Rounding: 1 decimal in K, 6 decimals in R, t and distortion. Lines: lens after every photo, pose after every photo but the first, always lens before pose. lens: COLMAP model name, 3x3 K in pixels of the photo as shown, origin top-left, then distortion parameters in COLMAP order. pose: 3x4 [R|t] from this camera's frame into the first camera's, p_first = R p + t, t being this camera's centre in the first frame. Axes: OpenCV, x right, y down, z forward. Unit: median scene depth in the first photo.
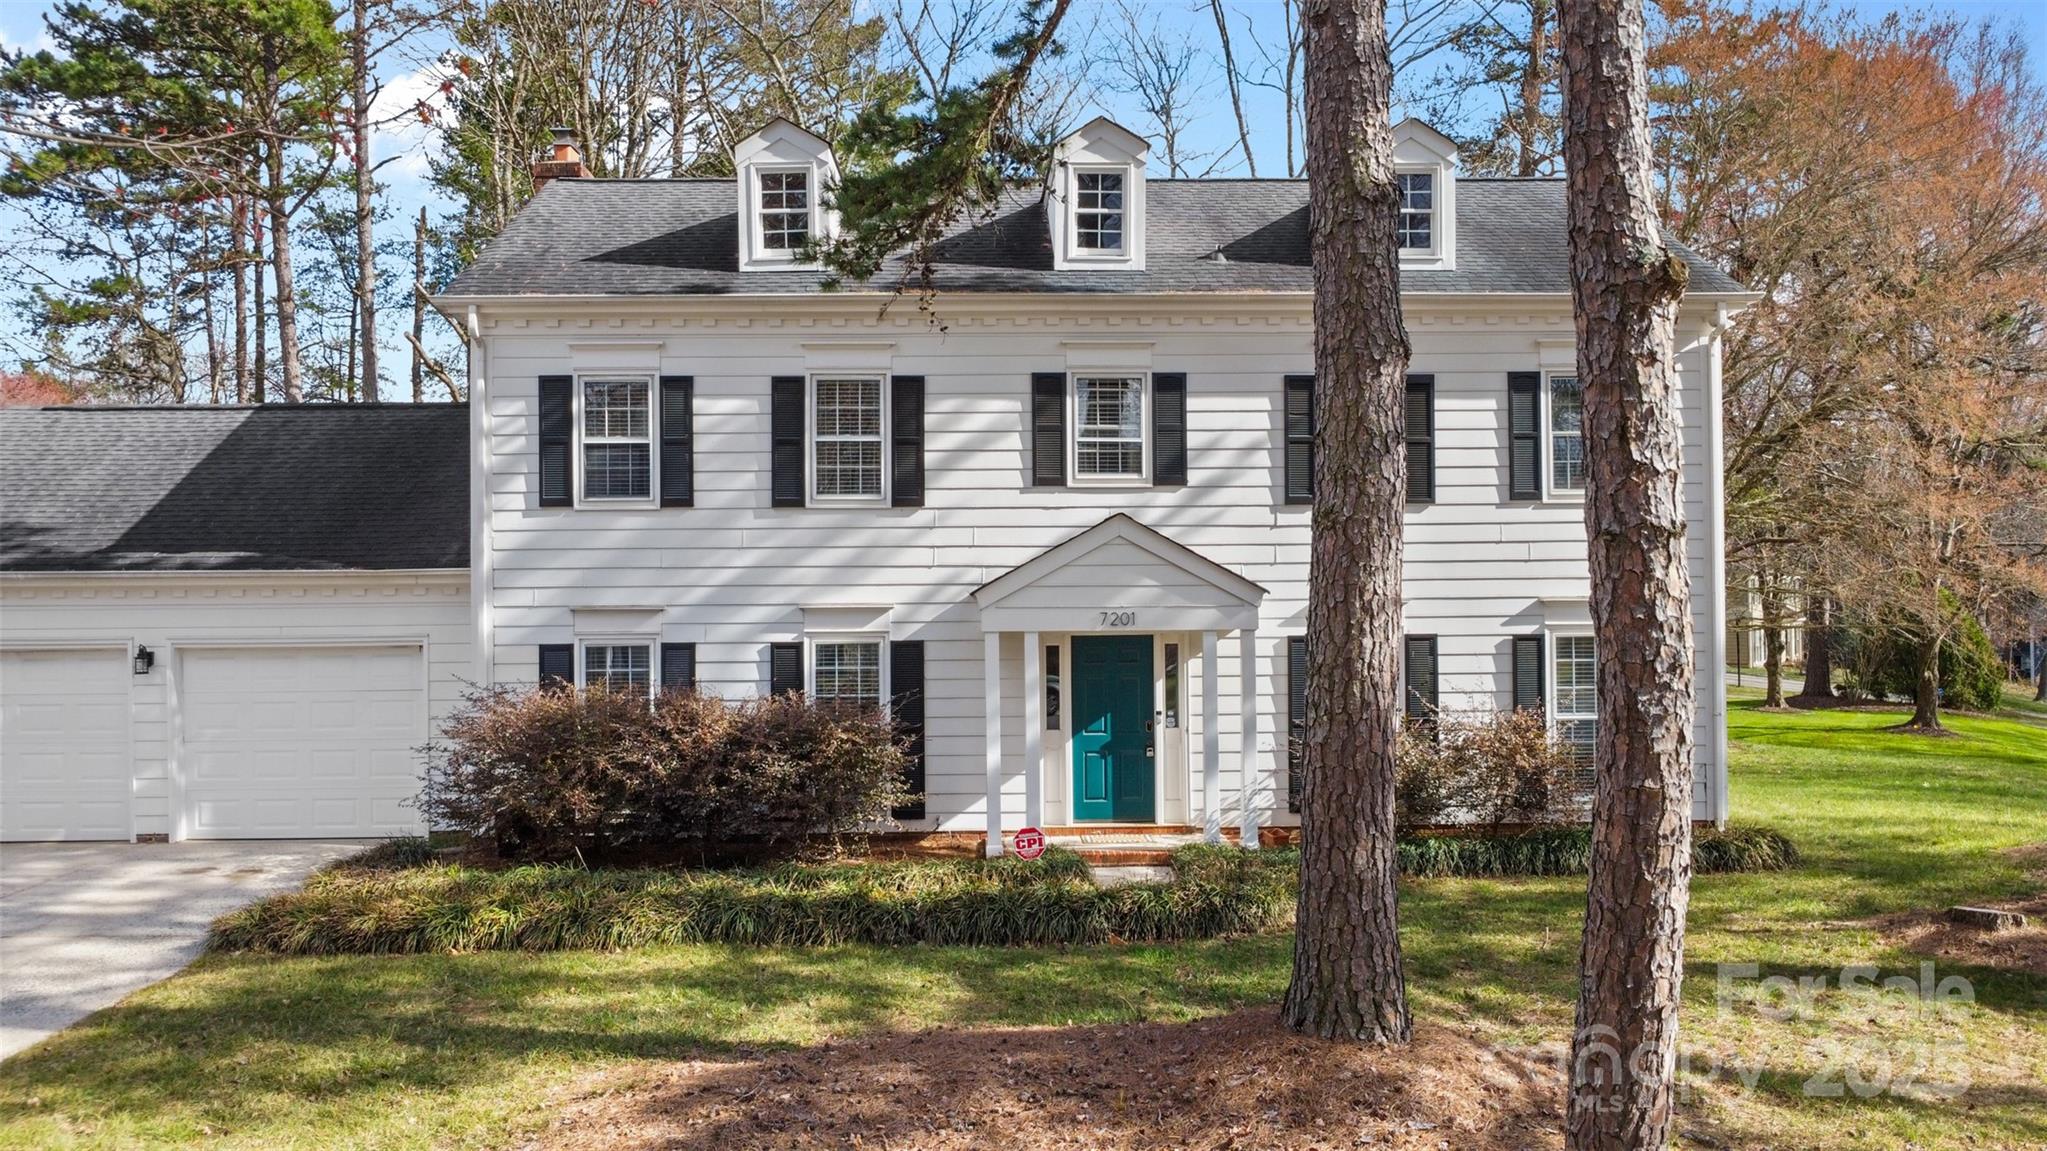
lens RADIAL K [[1479.3, 0, 1027.8], [0, 1479.3, 576.1], [0, 0, 1]] dist [-0.017424, -0.033511]
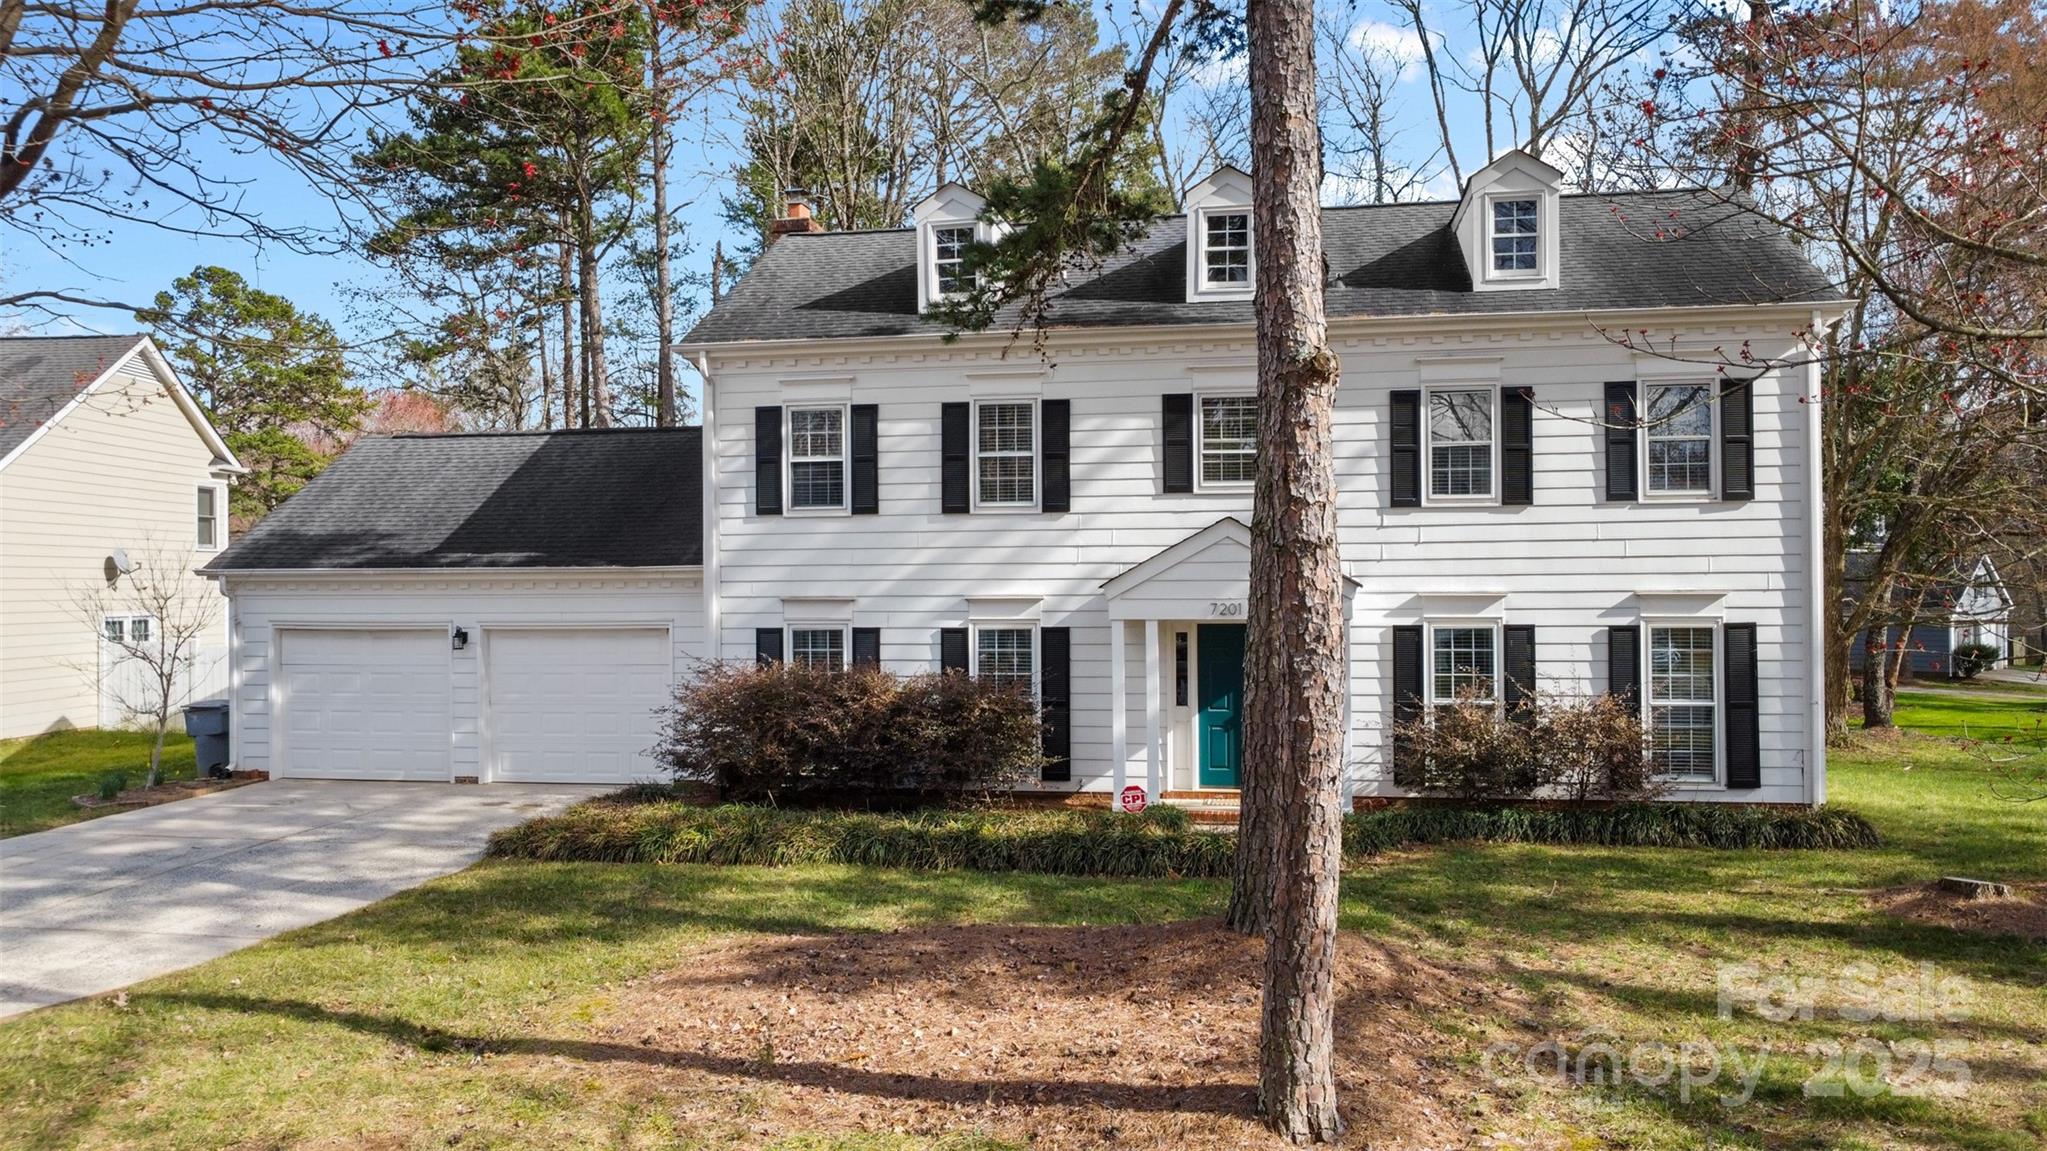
lens RADIAL K [[1479.3, 0, 1027.8], [0, 1479.3, 576.1], [0, 0, 1]] dist [-0.017424, -0.033511]
pose [[0.978503, 0.000170, -0.206235, 0.138208], [0.000786, 0.999989, 0.004553, -0.001821], [0.206233, -0.004617, 0.978492, -0.144581]]
